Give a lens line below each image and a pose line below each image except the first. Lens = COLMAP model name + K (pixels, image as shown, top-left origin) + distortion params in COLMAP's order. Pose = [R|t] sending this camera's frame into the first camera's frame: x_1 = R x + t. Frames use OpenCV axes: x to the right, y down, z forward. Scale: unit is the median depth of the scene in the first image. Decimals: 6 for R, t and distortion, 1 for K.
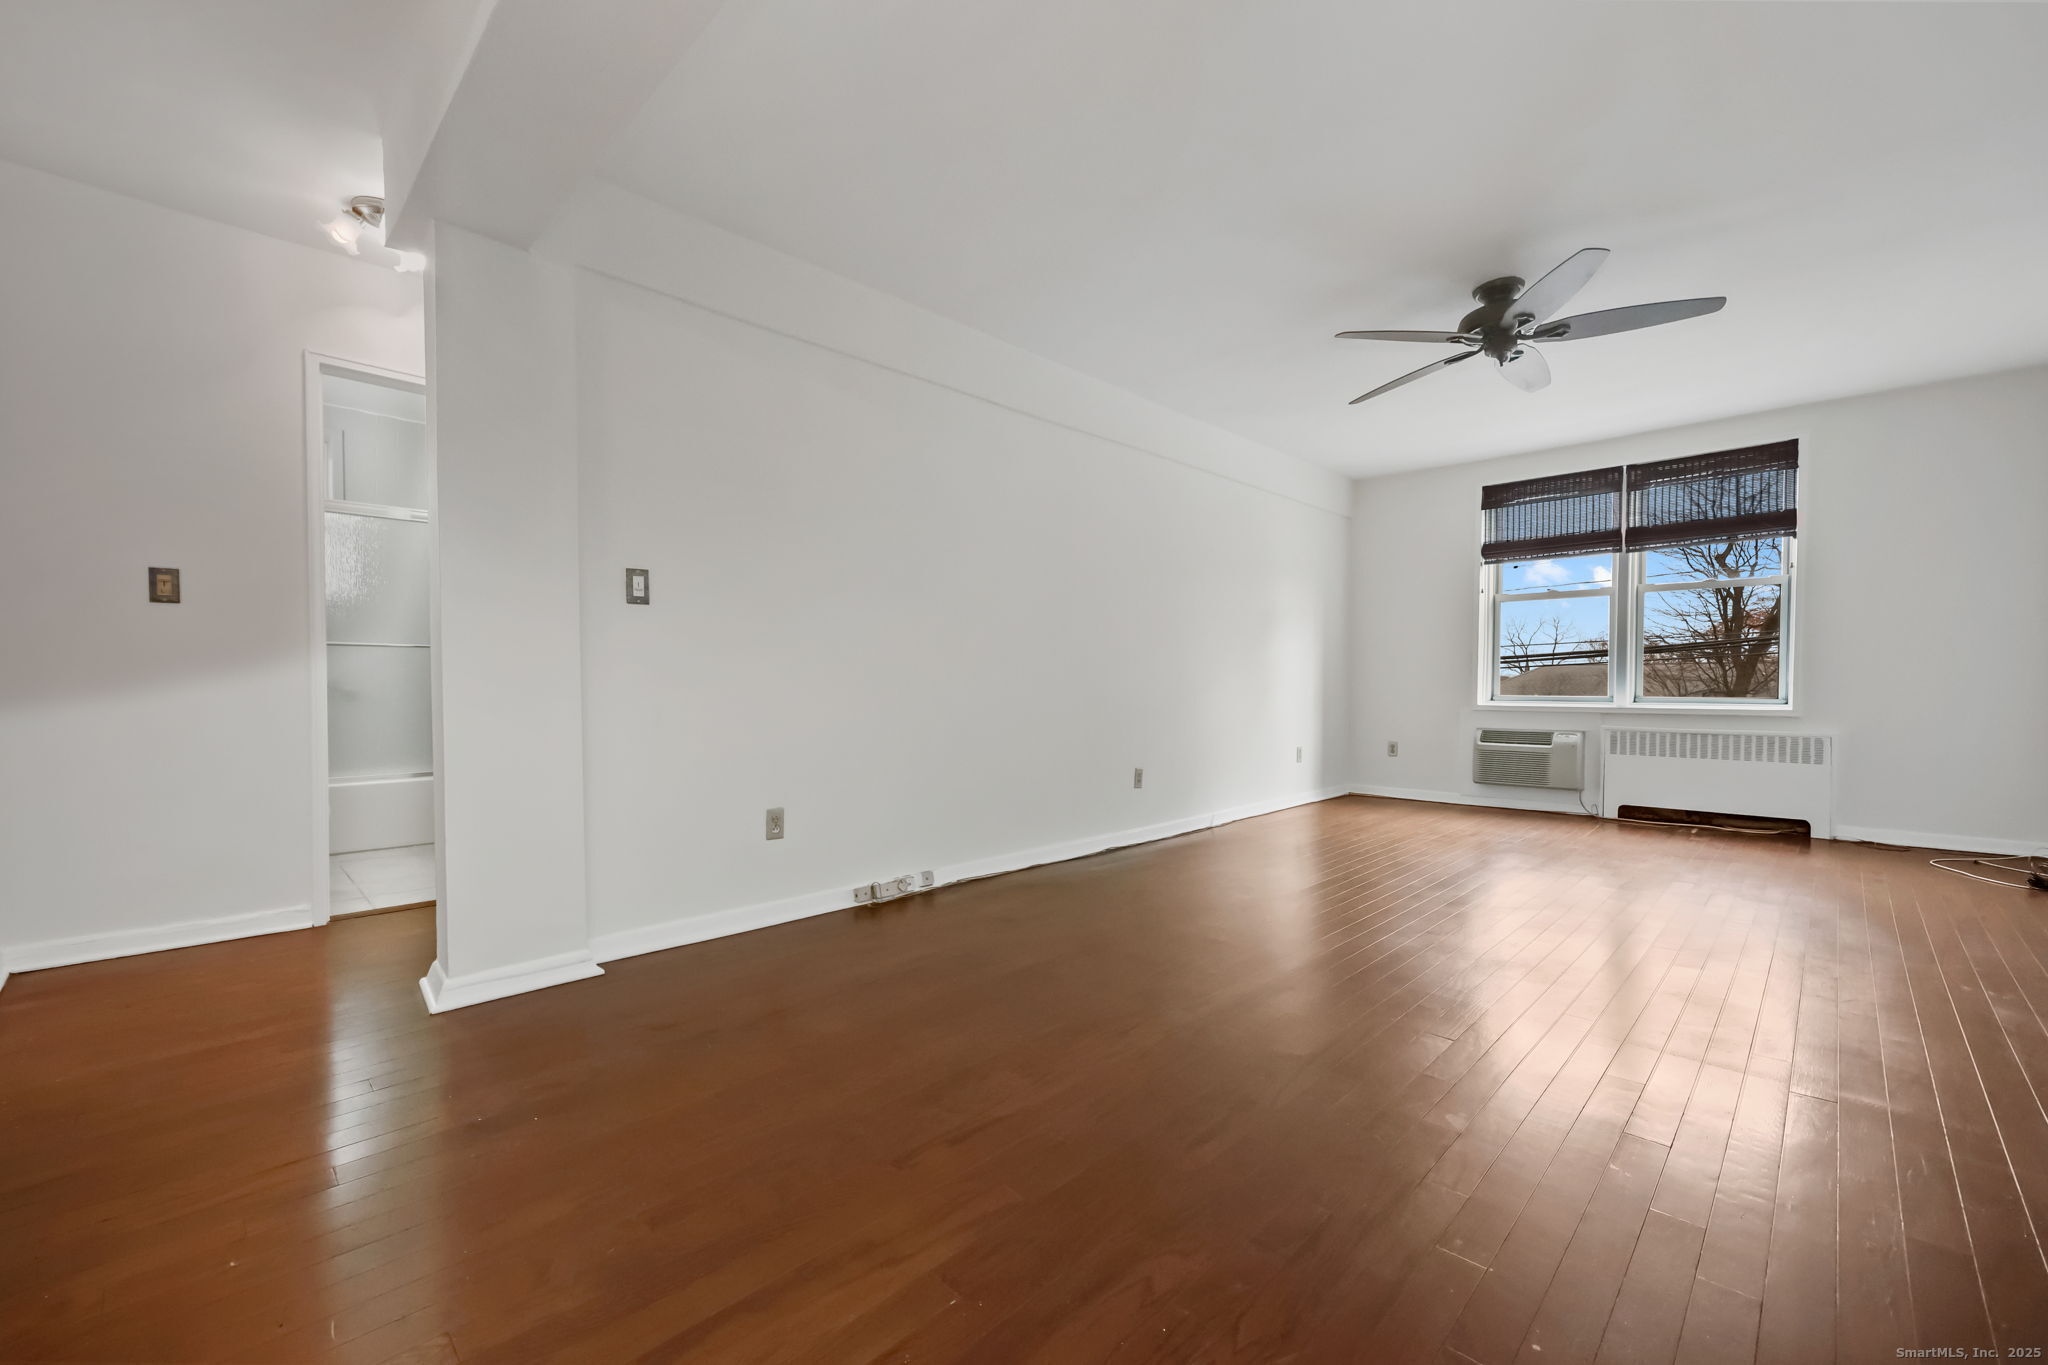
lens RADIAL K [[831.8, 0, 1033.6], [0, 831.8, 693.7], [0, 0, 1]] dist [0.000403, 0.000009]
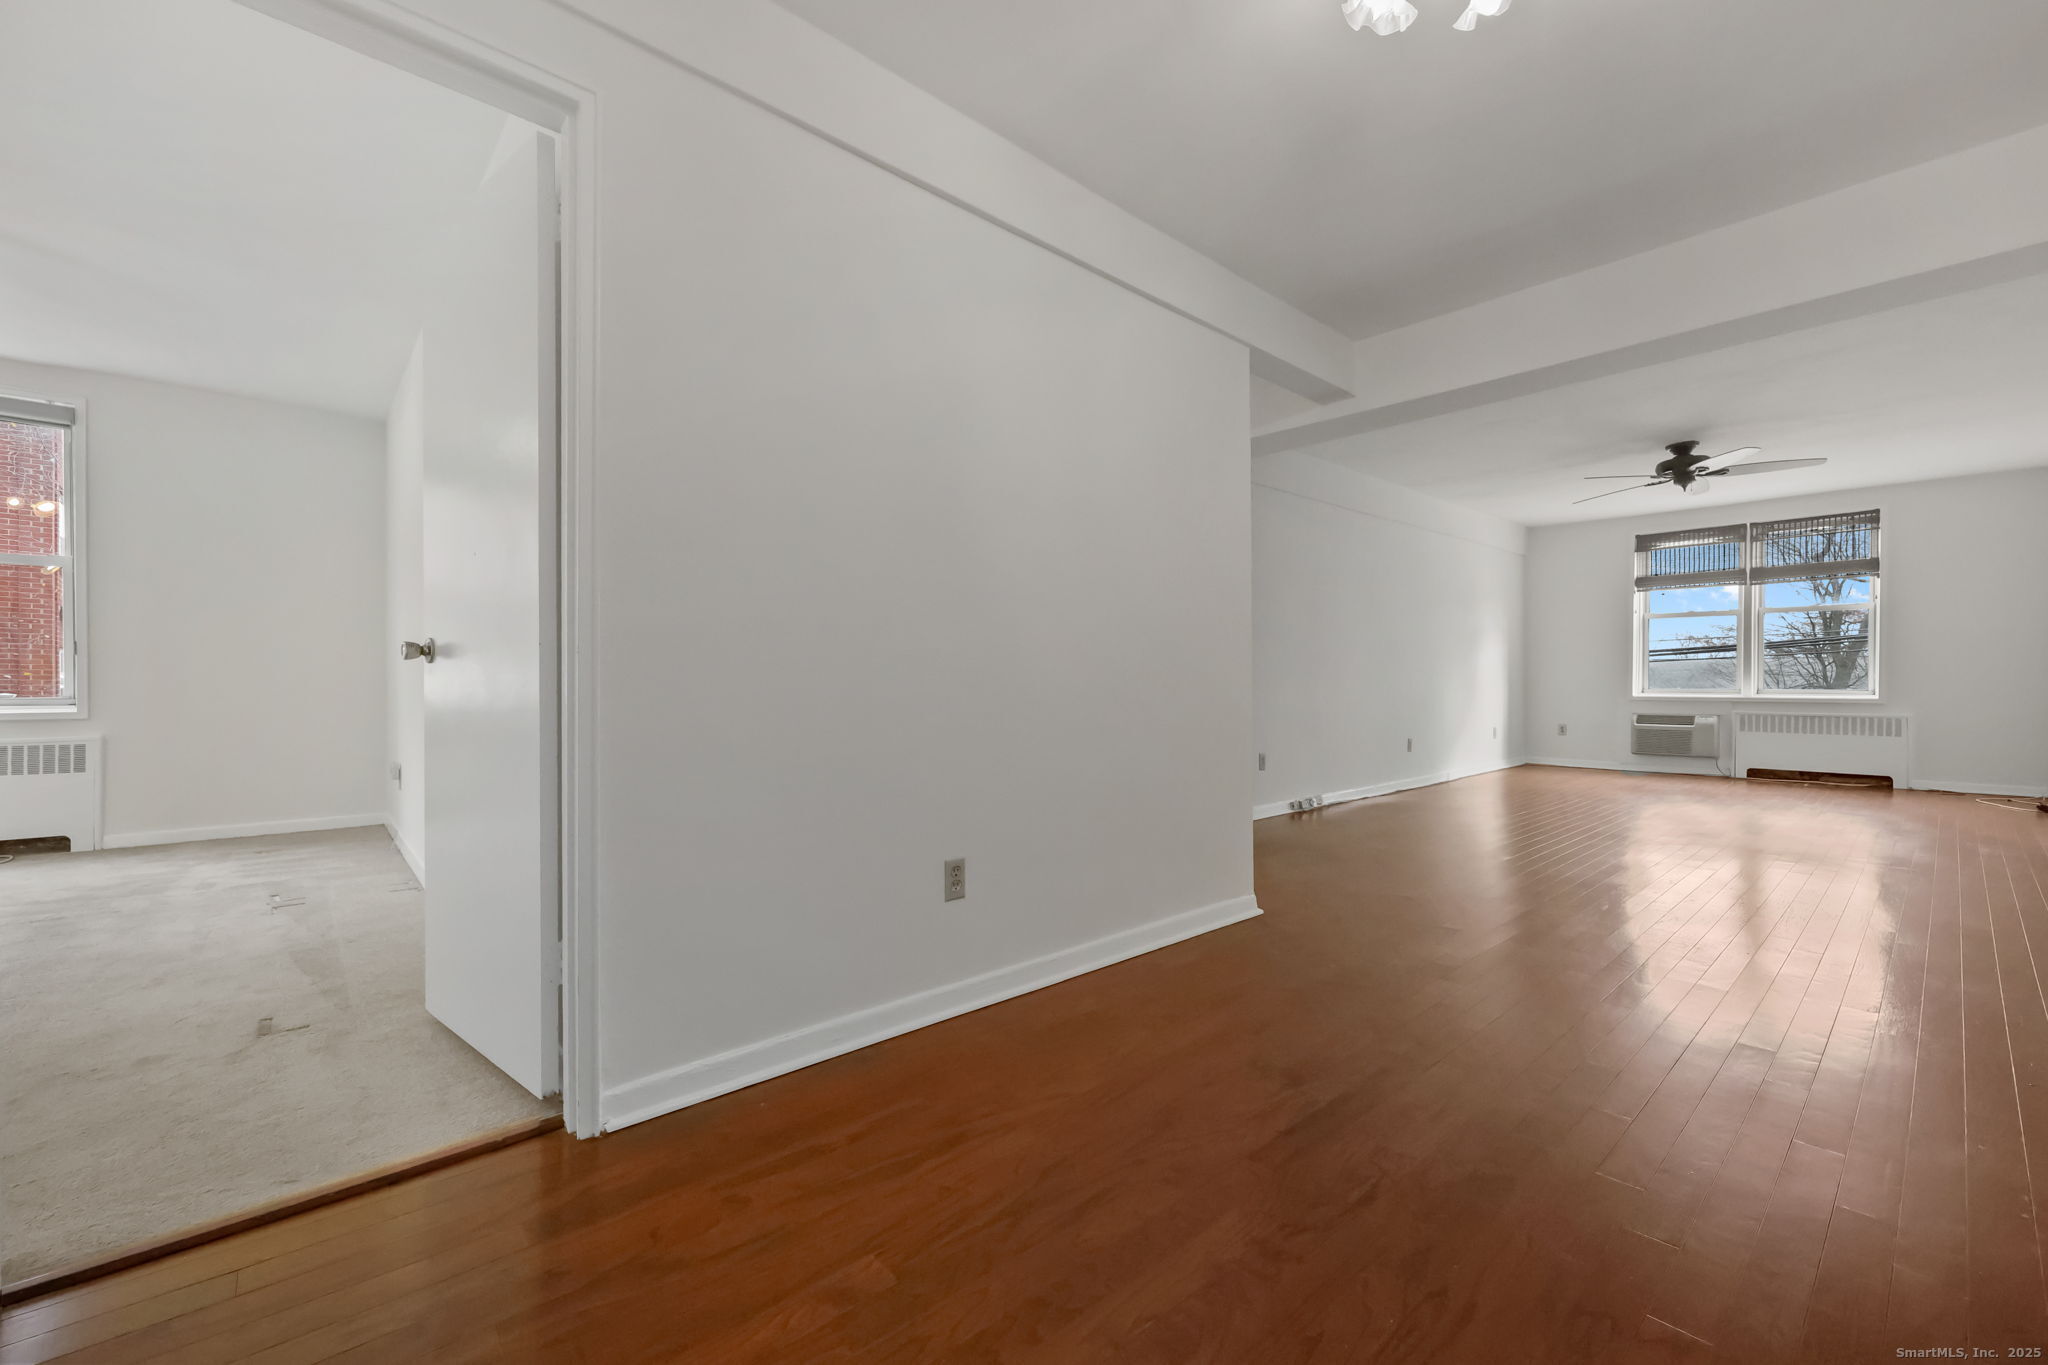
lens RADIAL K [[834.0, 0, 1032.7], [0, 834.0, 680.1], [0, 0, 1]] dist [0.002560, 0.000053]
pose [[0.997947, -0.003108, -0.063963, -0.397539], [0.002389, 0.999933, -0.011313, 0.000650], [0.063994, 0.011137, 0.997888, -0.470037]]
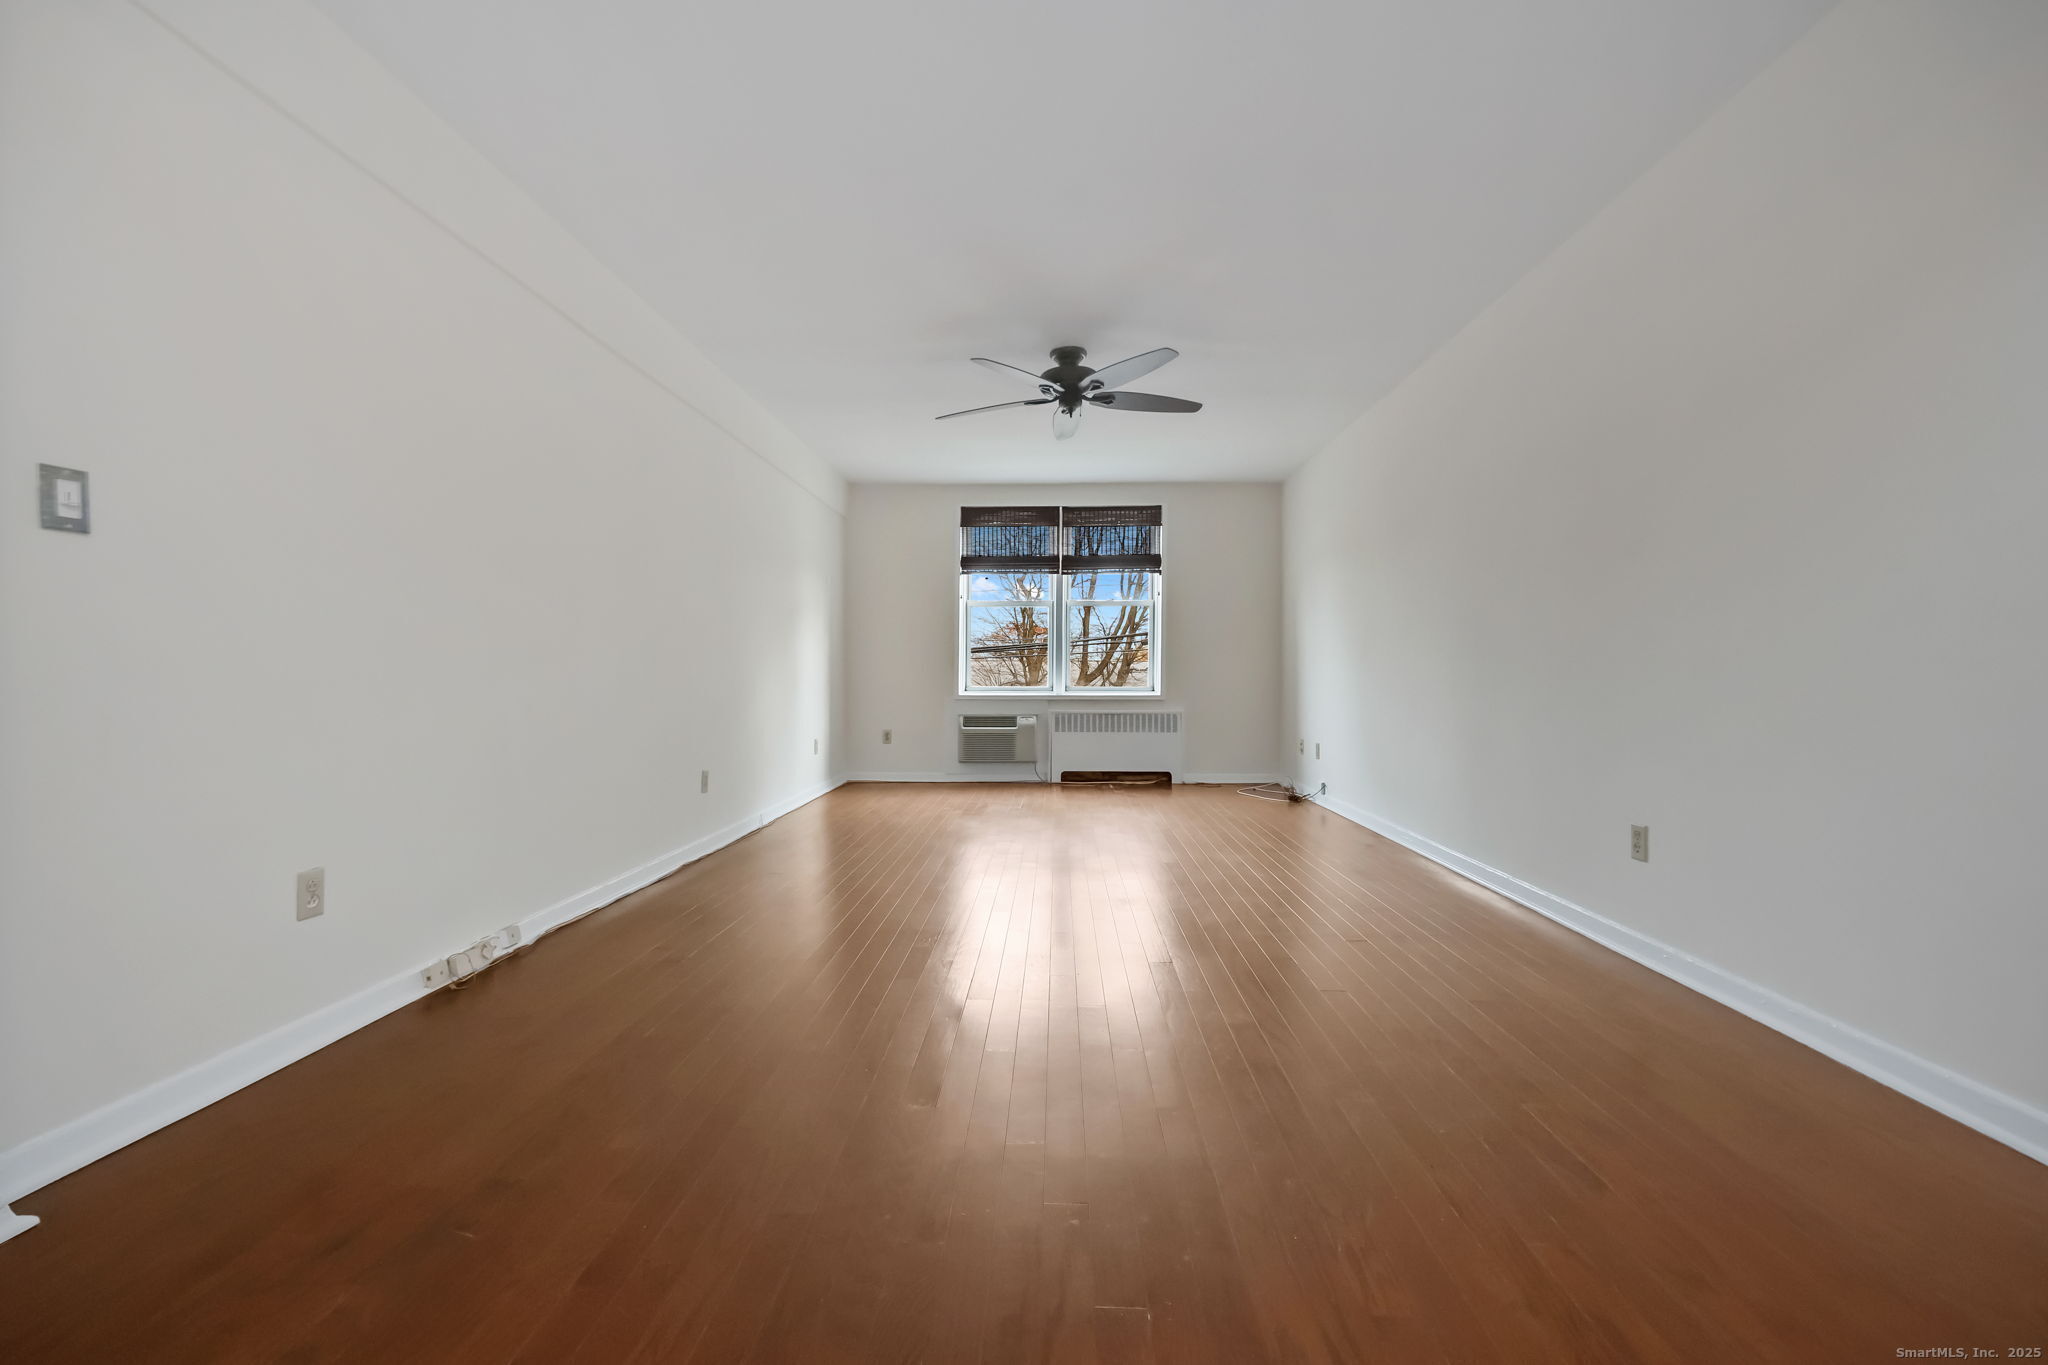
lens RADIAL K [[834.0, 0, 1032.7], [0, 834.0, 680.1], [0, 0, 1]] dist [0.002560, 0.000053]
pose [[0.738501, -0.003146, 0.674245, -0.193843], [0.008578, 0.999952, -0.004729, -0.000766], [-0.674198, 0.009276, 0.738493, 0.083440]]
